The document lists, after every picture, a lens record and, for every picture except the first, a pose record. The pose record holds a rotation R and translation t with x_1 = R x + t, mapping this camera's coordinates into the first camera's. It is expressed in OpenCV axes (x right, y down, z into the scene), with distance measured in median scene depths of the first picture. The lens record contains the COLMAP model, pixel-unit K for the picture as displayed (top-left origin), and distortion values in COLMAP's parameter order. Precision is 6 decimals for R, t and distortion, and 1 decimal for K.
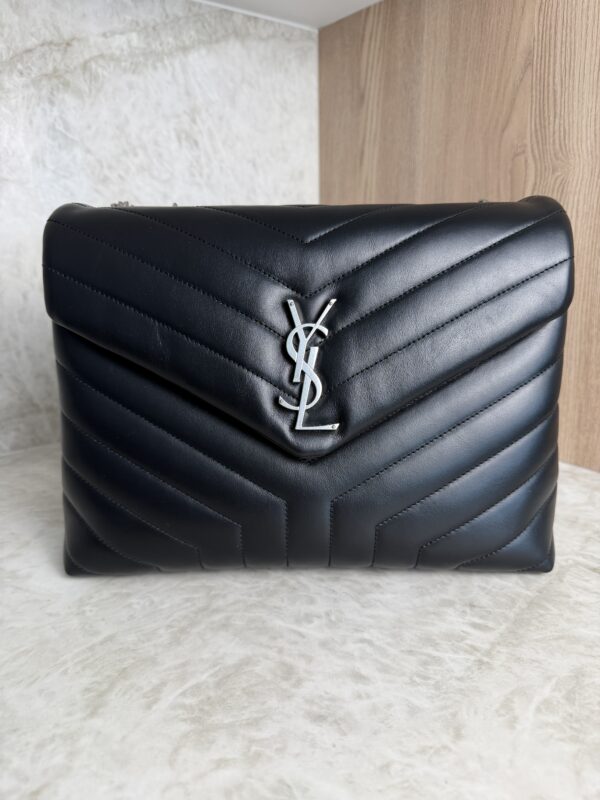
lens RADIAL K [[585.7, 0, 299.7], [0, 585.7, 402.6], [0, 0, 1]] dist [-0.034200, 0.011662]
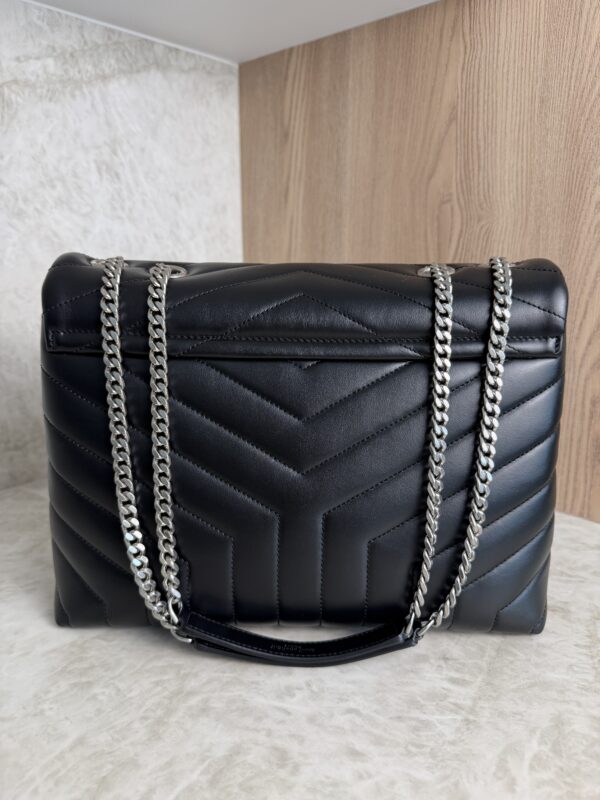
lens RADIAL K [[585.7, 0, 299.7], [0, 585.7, 402.6], [0, 0, 1]] dist [-0.034200, 0.011662]
pose [[0.983434, -0.029017, 0.178928, -0.143044], [0.032786, 0.999298, -0.018148, -0.102521], [-0.178276, 0.023714, 0.983695, 0.039431]]
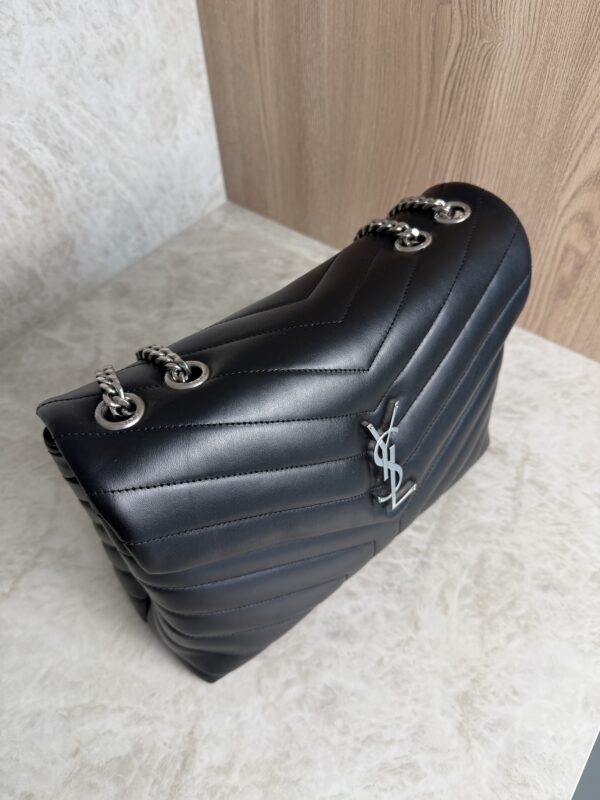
lens RADIAL K [[587.9, 0, 302.1], [0, 587.9, 396.1], [0, 0, 1]] dist [-0.030038, 0.004784]
pose [[0.967770, -0.205882, 0.145032, -0.137988], [0.086601, 0.812842, 0.576010, -0.849341], [-0.236478, -0.544885, 0.804474, 0.054248]]
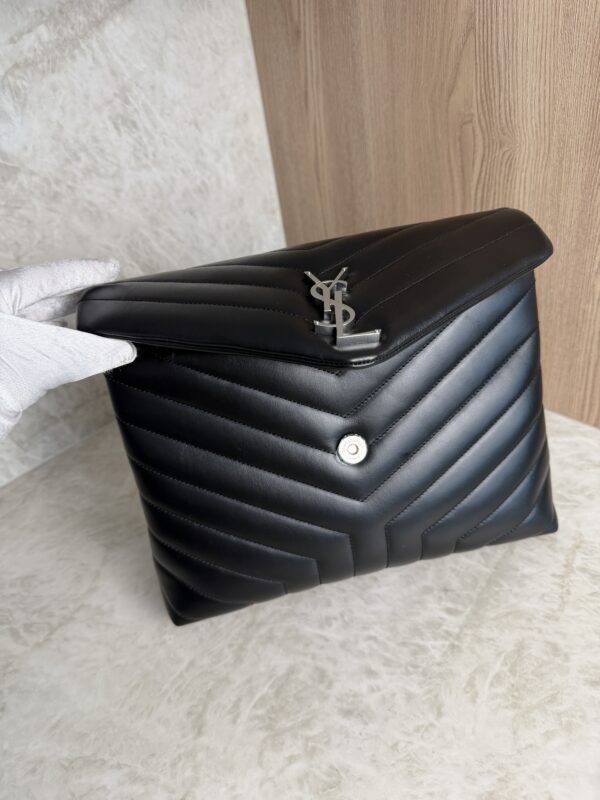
lens RADIAL K [[585.7, 0, 299.7], [0, 585.7, 402.6], [0, 0, 1]] dist [-0.034200, 0.011662]
pose [[0.986806, -0.161904, 0.000660, 0.033912], [0.152564, 0.931231, 0.330959, -0.643557], [-0.054198, -0.326491, 0.943645, -0.137824]]
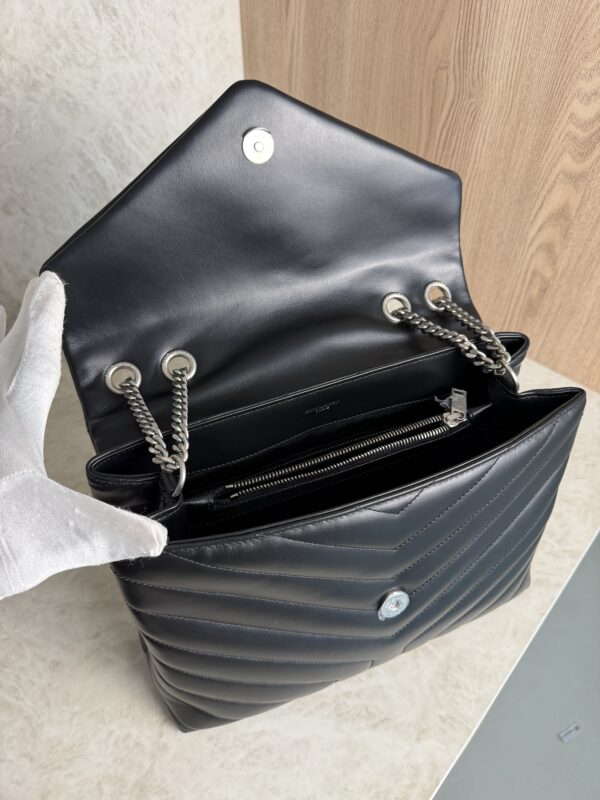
lens RADIAL K [[586.8, 0, 301.7], [0, 586.8, 400.8], [0, 0, 1]] dist [-0.026057, 0.005343]
pose [[0.982431, -0.121155, 0.141951, -0.199288], [0.027239, 0.845569, 0.533171, -0.887580], [-0.184625, -0.519937, 0.834014, -0.330260]]
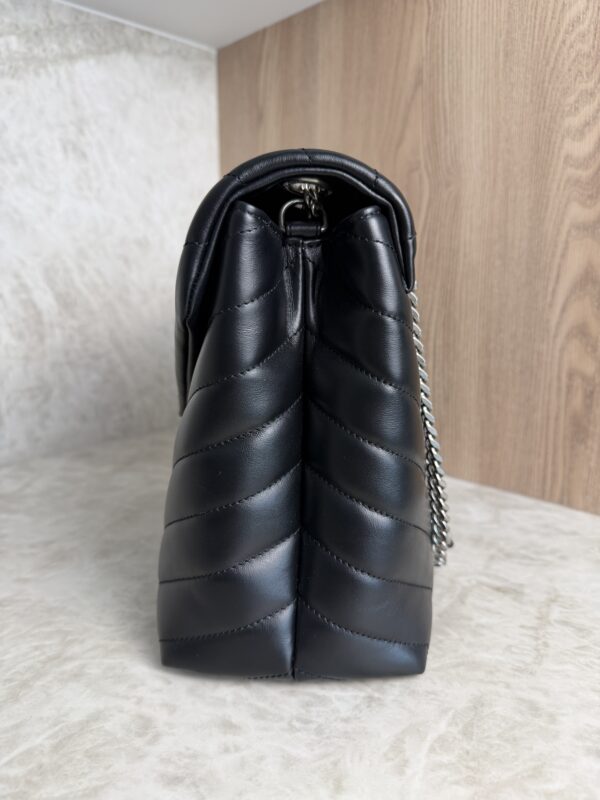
lens RADIAL K [[591.2, 0, 301.0], [0, 591.2, 402.8], [0, 0, 1]] dist [-0.036807, 0.006365]
pose [[0.992157, -0.013925, 0.124219, 0.103328], [0.022714, 0.997315, -0.069623, 0.060986], [-0.122916, 0.071898, 0.989809, 0.105605]]
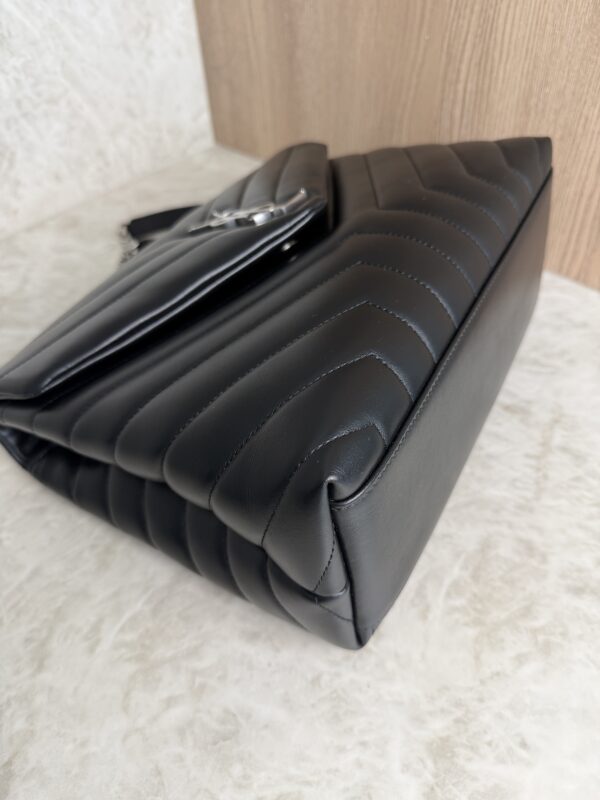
lens RADIAL K [[596.4, 0, 305.5], [0, 596.4, 402.8], [0, 0, 1]] dist [-0.053567, 0.020947]
pose [[0.984235, -0.140869, 0.106946, 0.063989], [0.067910, 0.859319, 0.506911, -0.341912], [-0.163309, -0.491657, 0.855338, 0.221454]]
